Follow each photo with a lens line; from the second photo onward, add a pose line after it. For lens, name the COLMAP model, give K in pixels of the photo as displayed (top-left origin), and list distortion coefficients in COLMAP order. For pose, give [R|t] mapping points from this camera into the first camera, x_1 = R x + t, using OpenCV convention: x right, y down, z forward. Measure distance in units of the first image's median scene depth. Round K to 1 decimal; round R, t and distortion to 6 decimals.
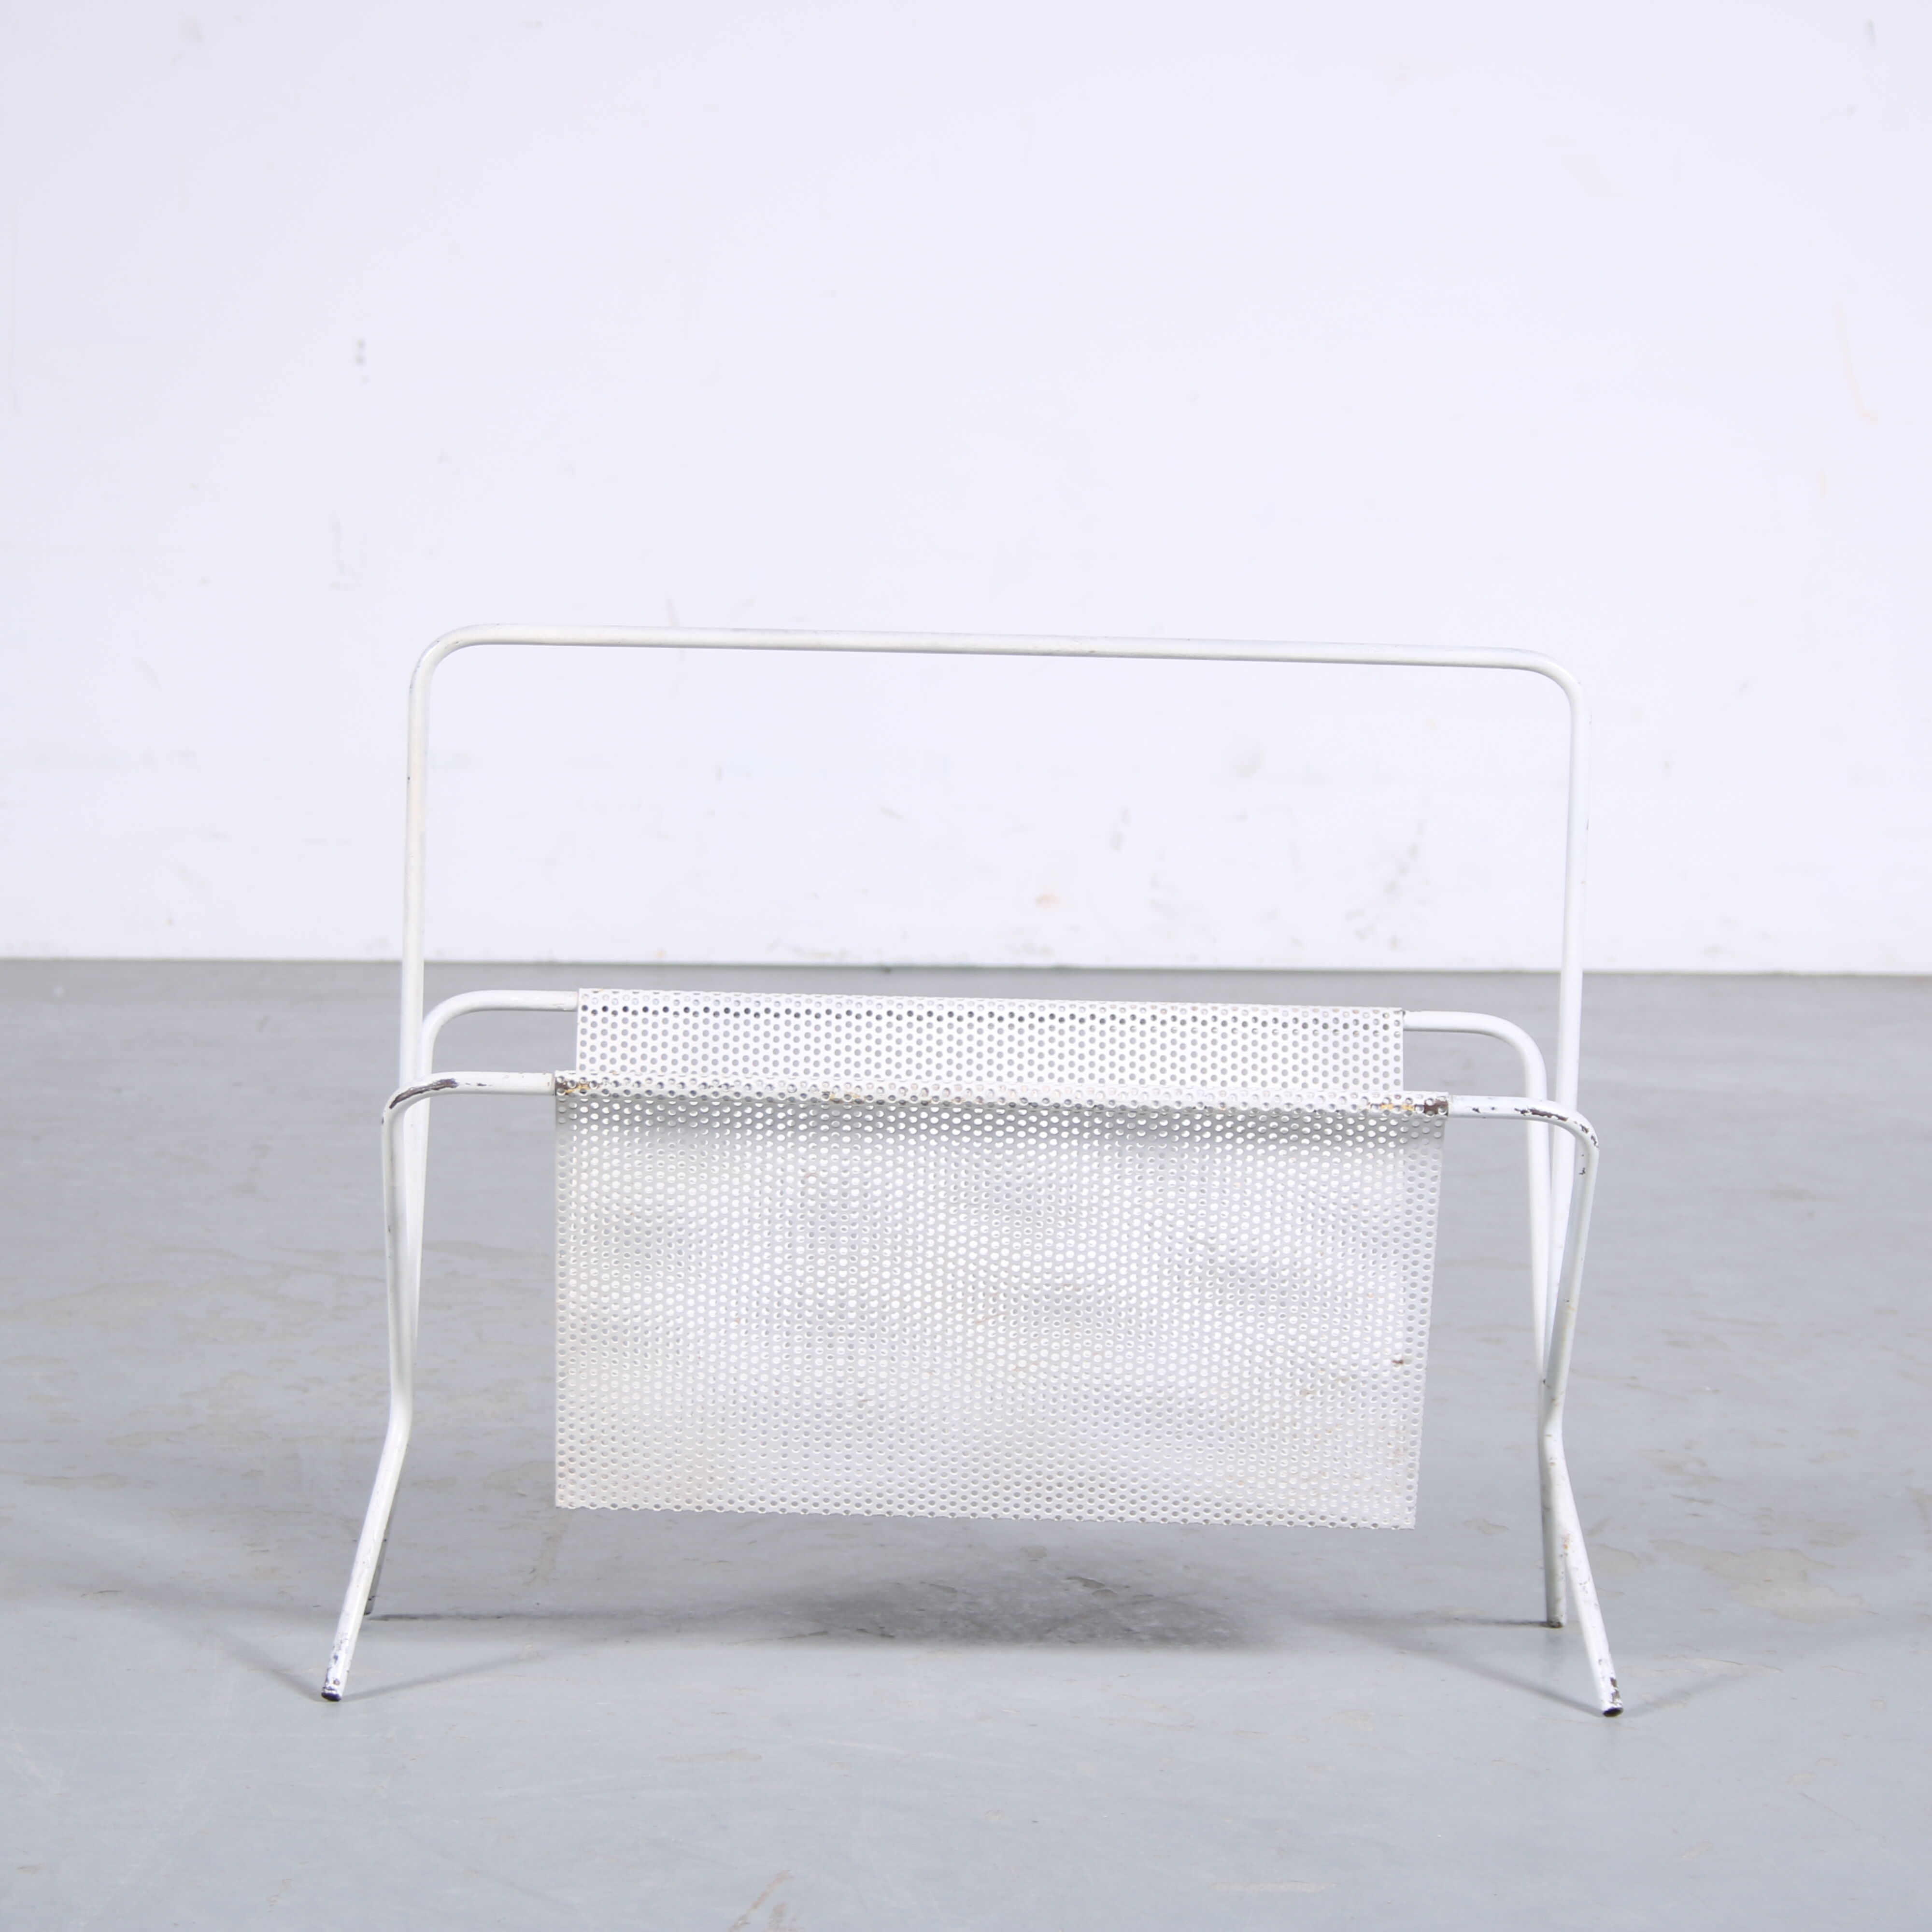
lens RADIAL K [[6690.5, 0, 966.0], [0, 6690.5, 966.0], [0, 0, 1]] dist [0.079614, 0.592760]
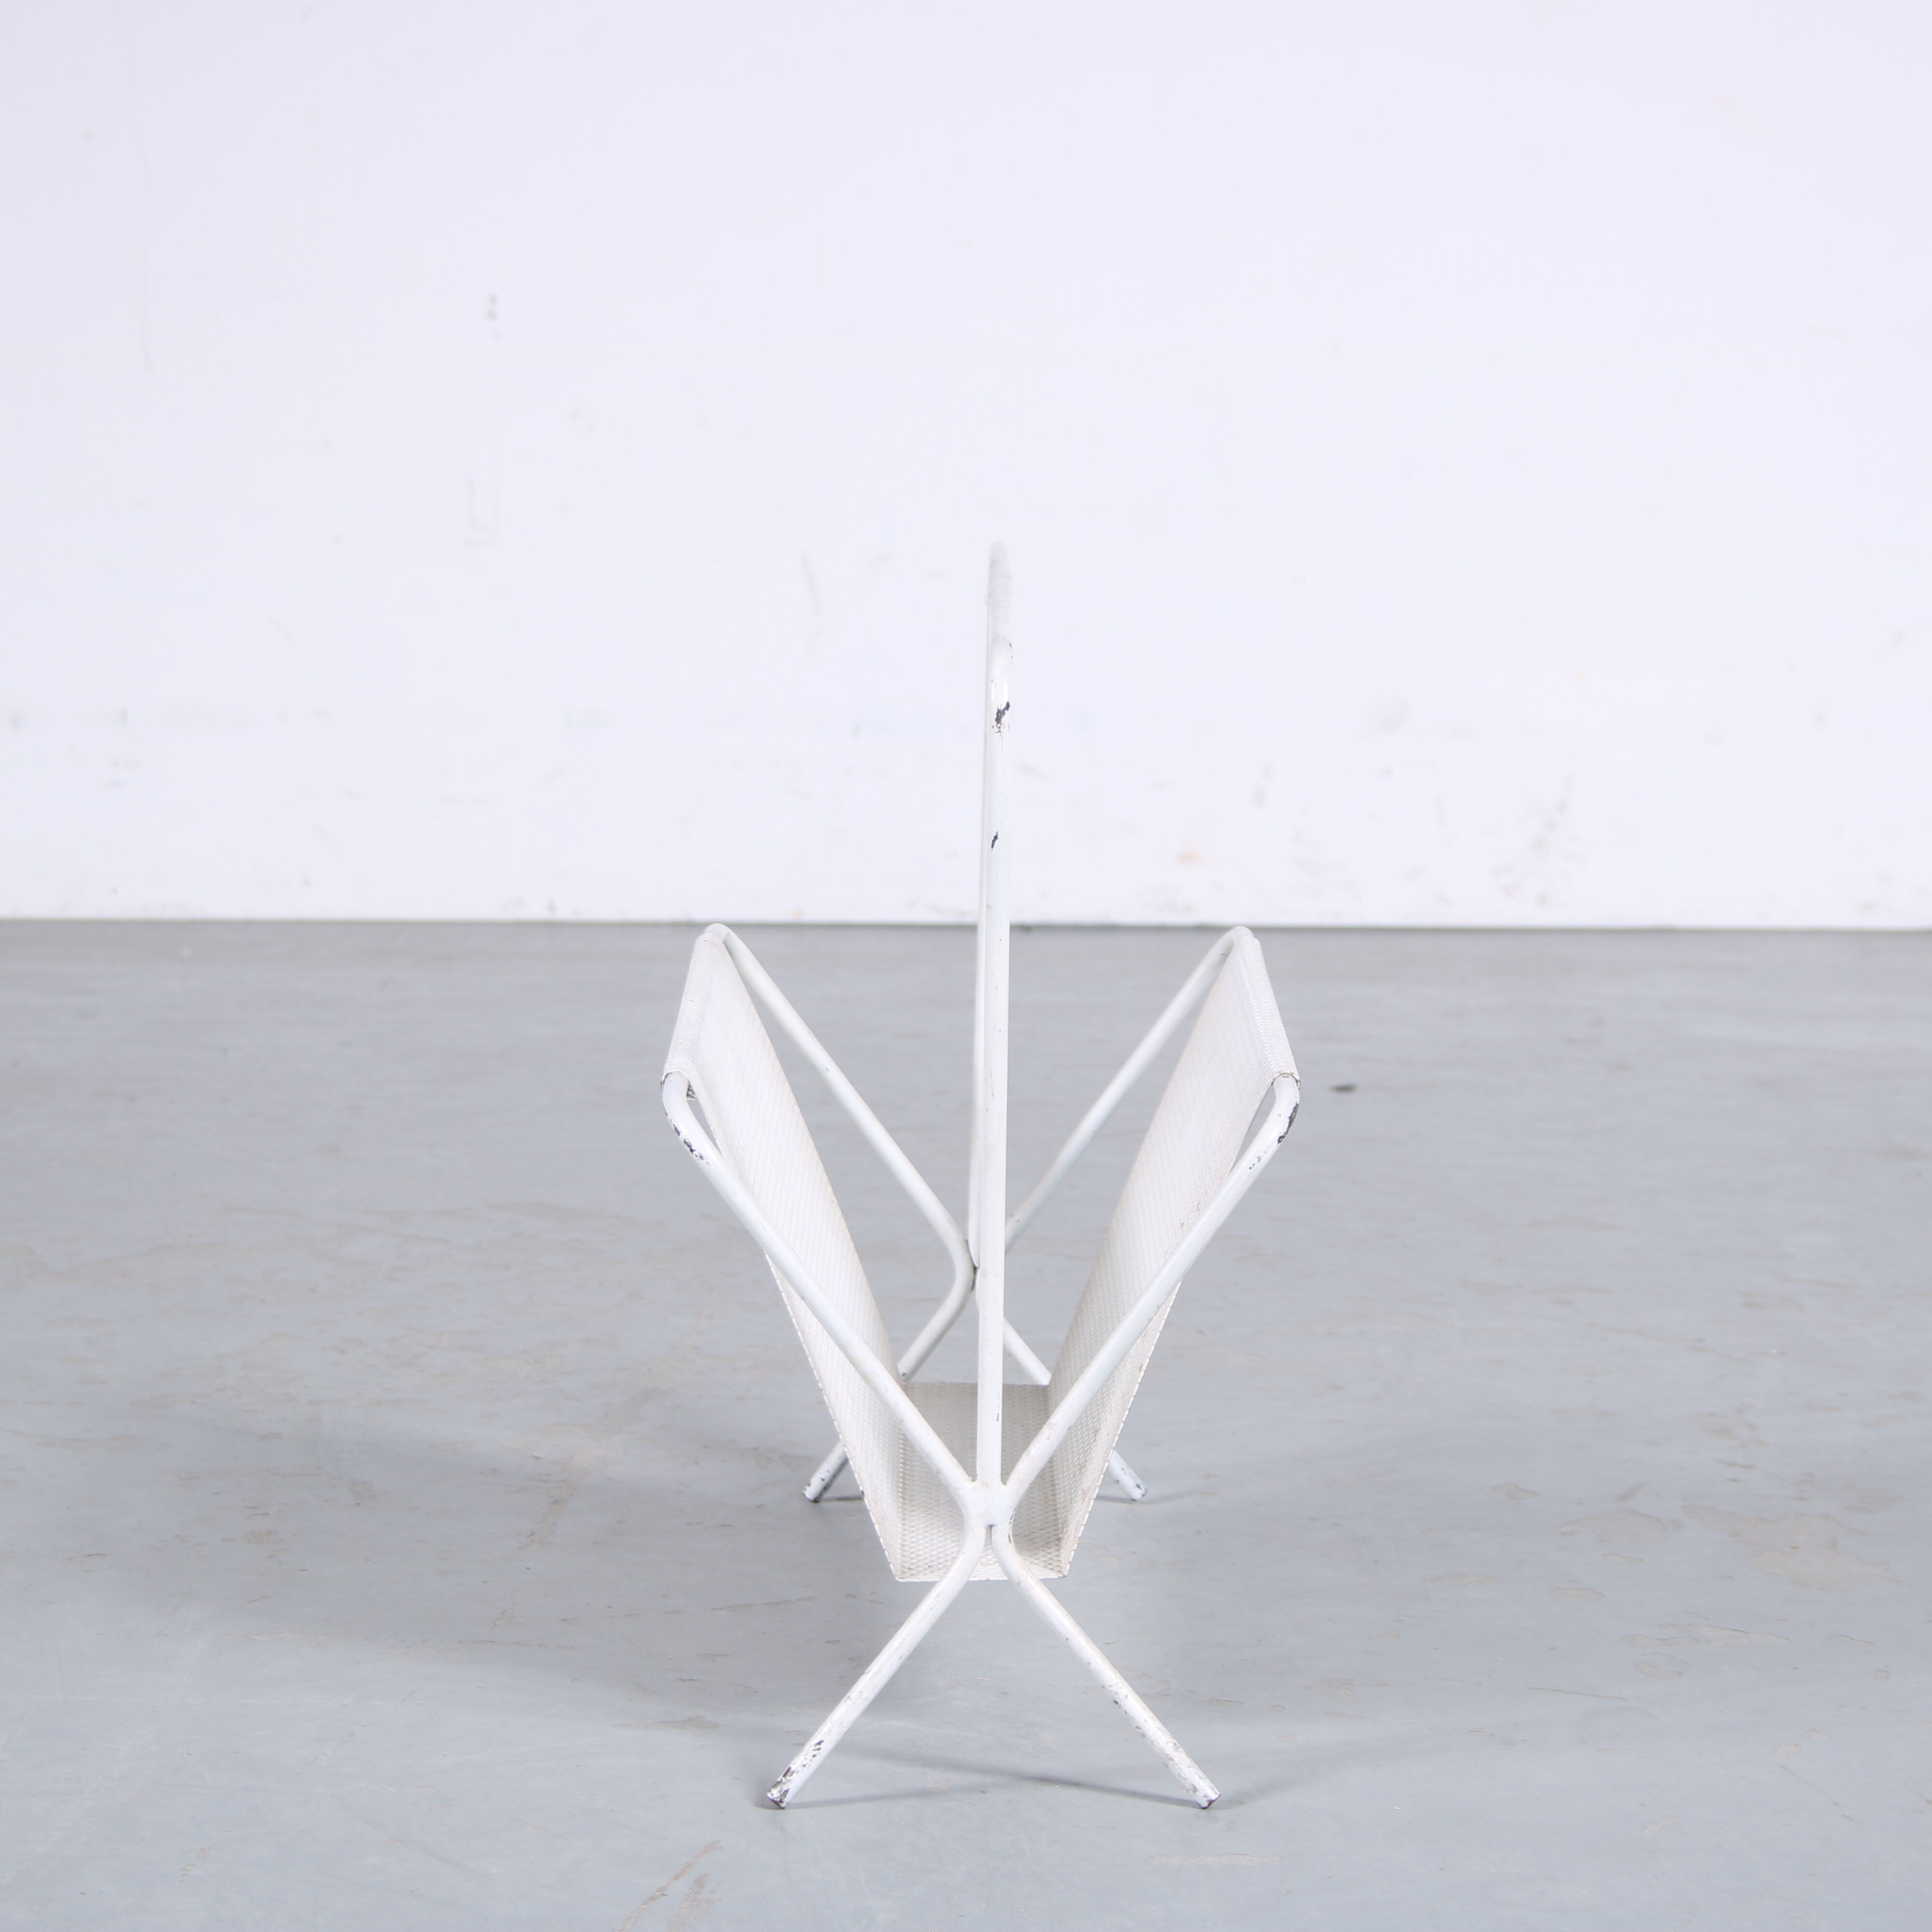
lens RADIAL K [[6690.5, 0, 966.0], [0, 6690.5, 966.0], [0, 0, 1]] dist [0.079614, 0.592760]
pose [[0.998626, -0.002390, -0.052346, 0.044263], [0.002641, 0.999985, 0.004724, 0.001997], [0.052334, -0.004856, 0.998618, 0.018839]]
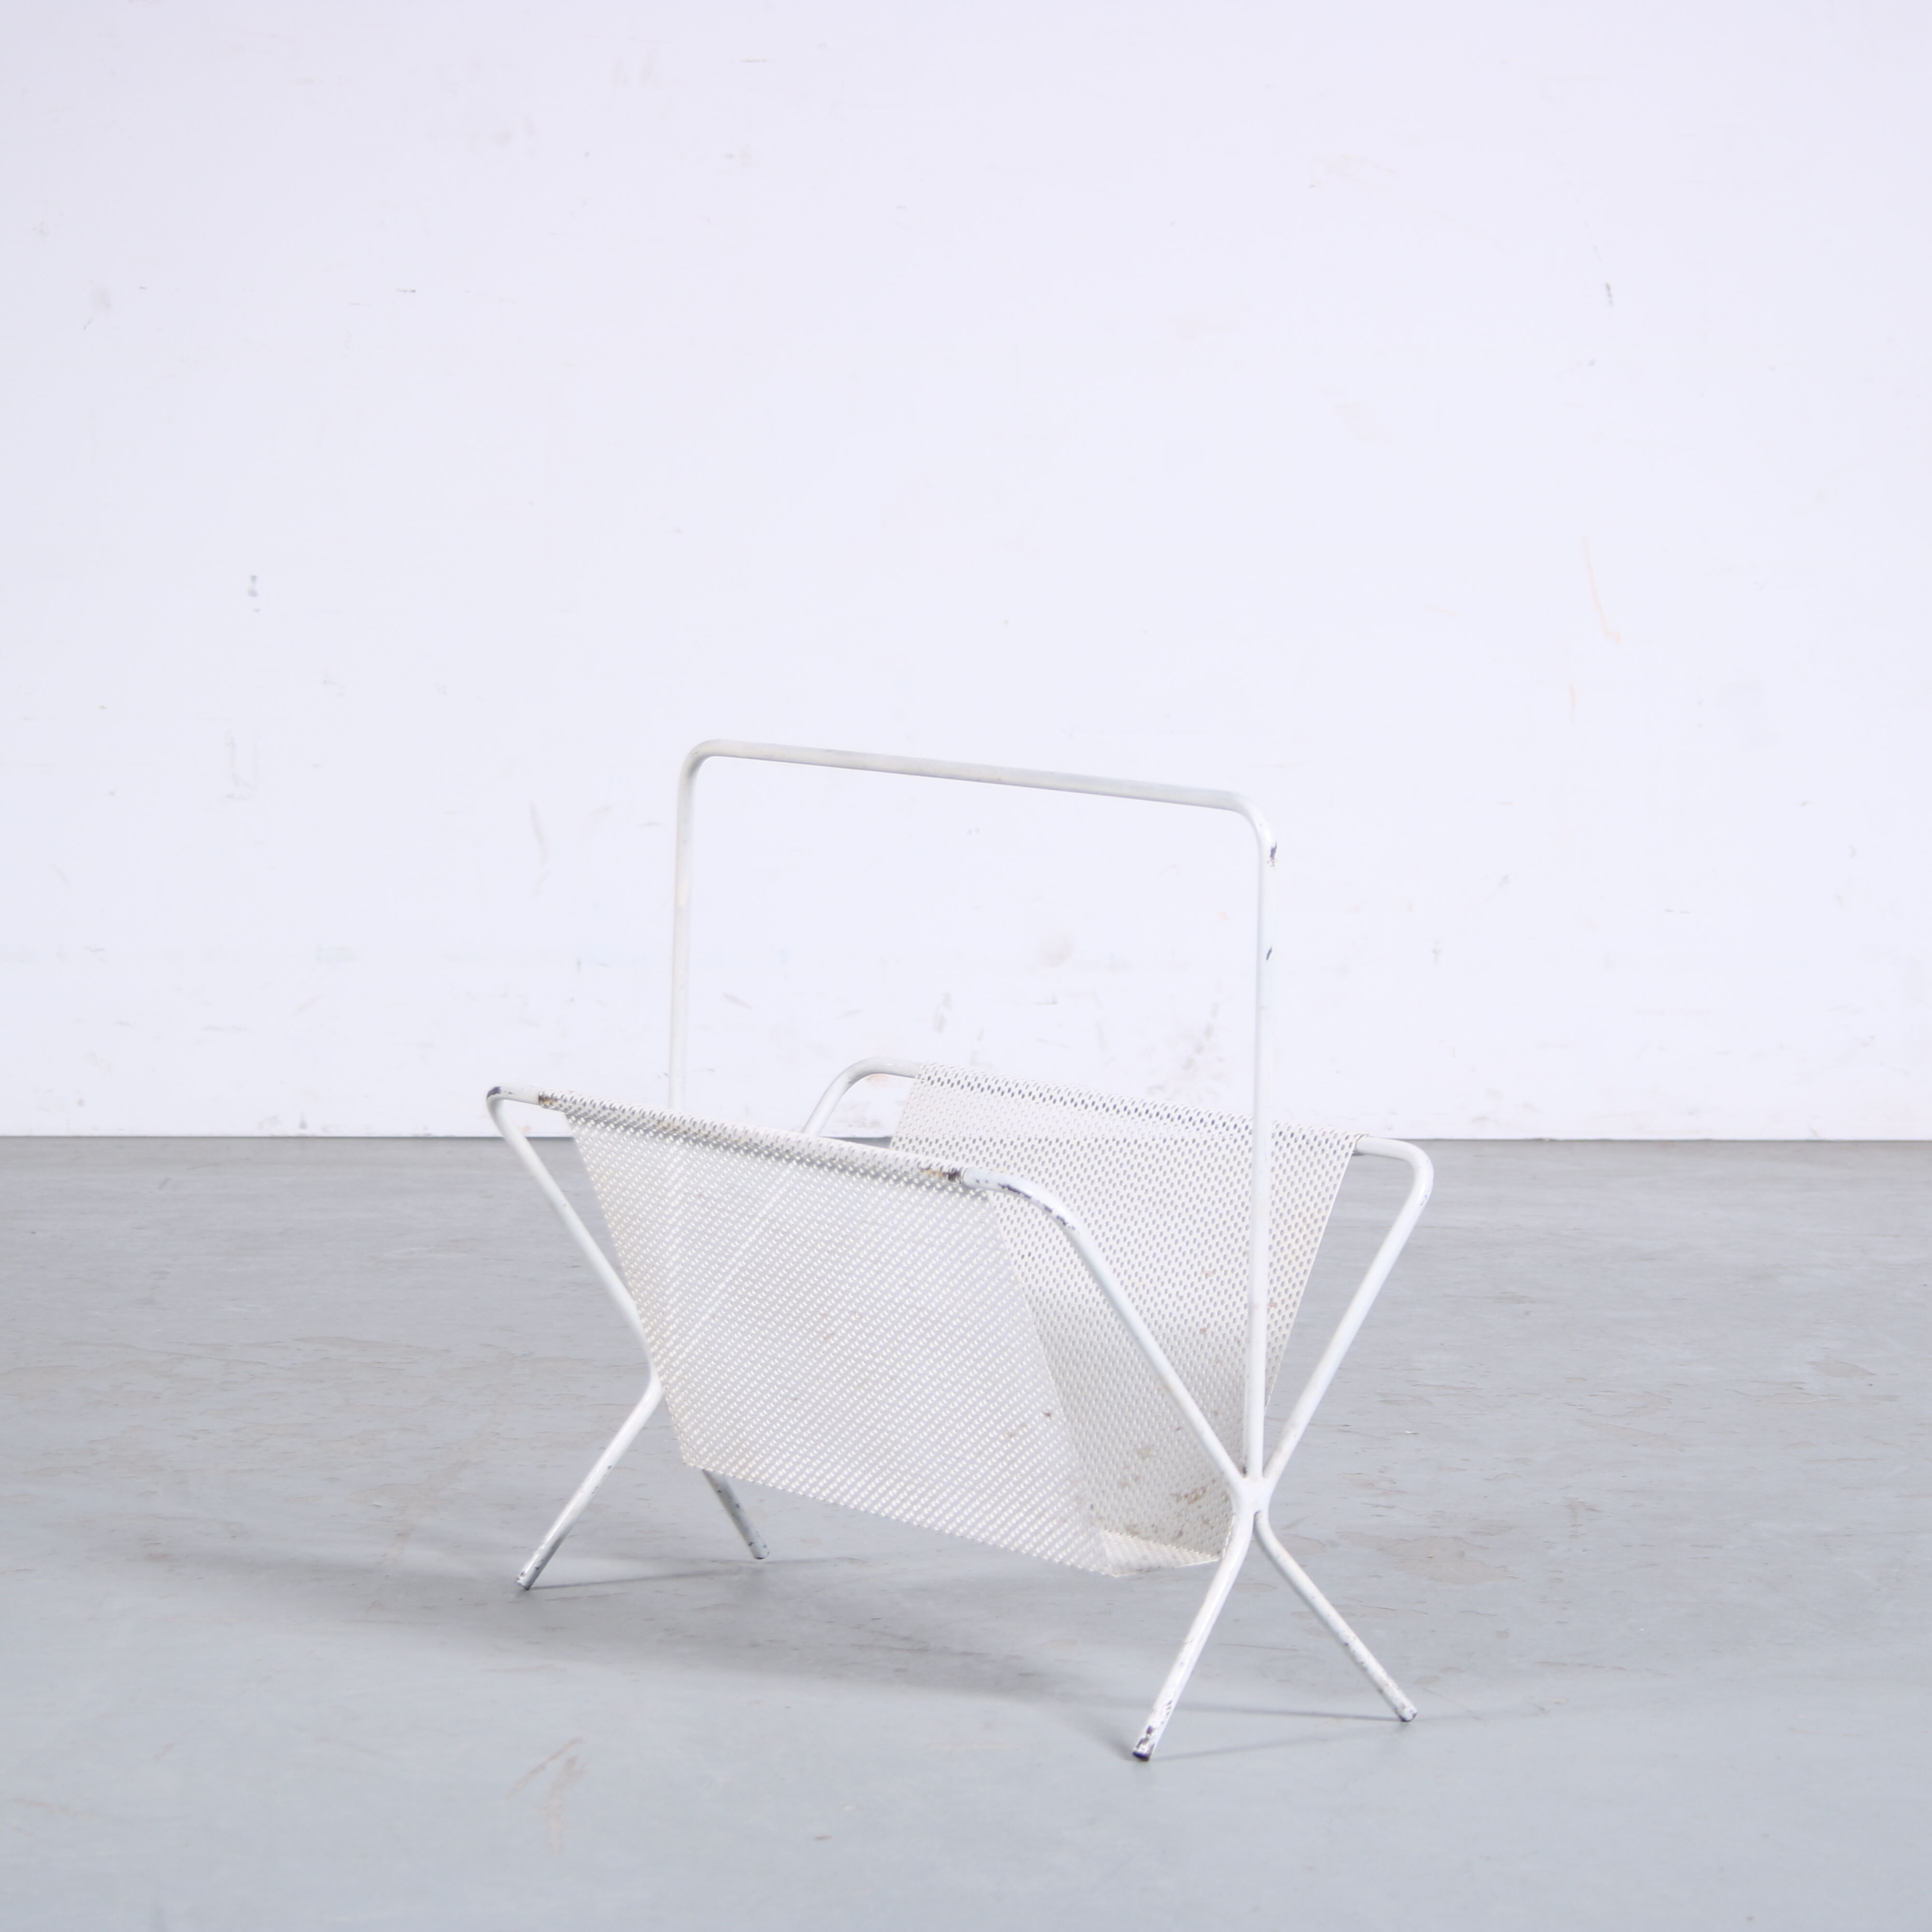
lens RADIAL K [[6870.2, 0, 966.0], [0, 6870.2, 966.0], [0, 0, 1]] dist [0.067981, -0.206602]
pose [[0.999943, -0.005942, 0.008823, 0.024223], [0.006389, 0.998652, -0.051511, 0.043250], [-0.008505, 0.051565, 0.998633, -0.188769]]
